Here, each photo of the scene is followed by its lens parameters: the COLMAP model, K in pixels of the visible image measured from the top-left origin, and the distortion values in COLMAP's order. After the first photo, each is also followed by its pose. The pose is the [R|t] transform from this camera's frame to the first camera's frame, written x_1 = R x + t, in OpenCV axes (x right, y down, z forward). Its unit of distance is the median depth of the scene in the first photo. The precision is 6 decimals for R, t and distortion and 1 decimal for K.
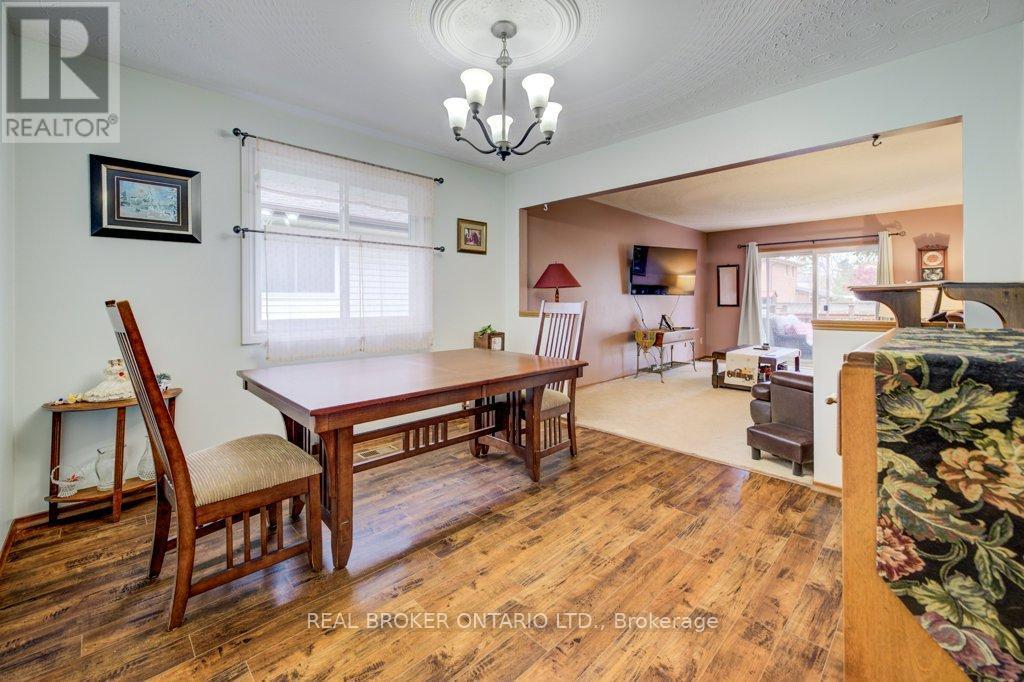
lens RADIAL K [[416.6, 0, 513.2], [0, 416.6, 309.5], [0, 0, 1]] dist [0.000245, 0.000793]
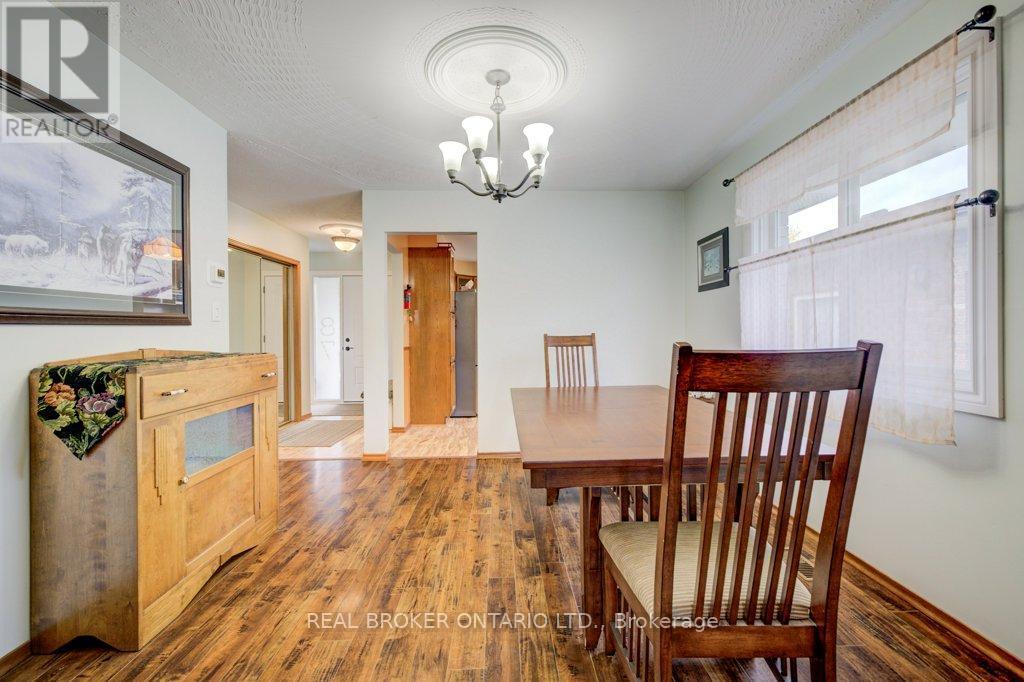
lens RADIAL K [[412.4, 0, 511.2], [0, 412.4, 331.5], [0, 0, 1]] dist [0.000453, 0.000173]
pose [[-0.682114, 0.007343, -0.731209, 0.726251], [-0.006641, 0.999846, 0.016236, -0.055919], [0.731216, 0.015931, -0.681960, 1.722126]]
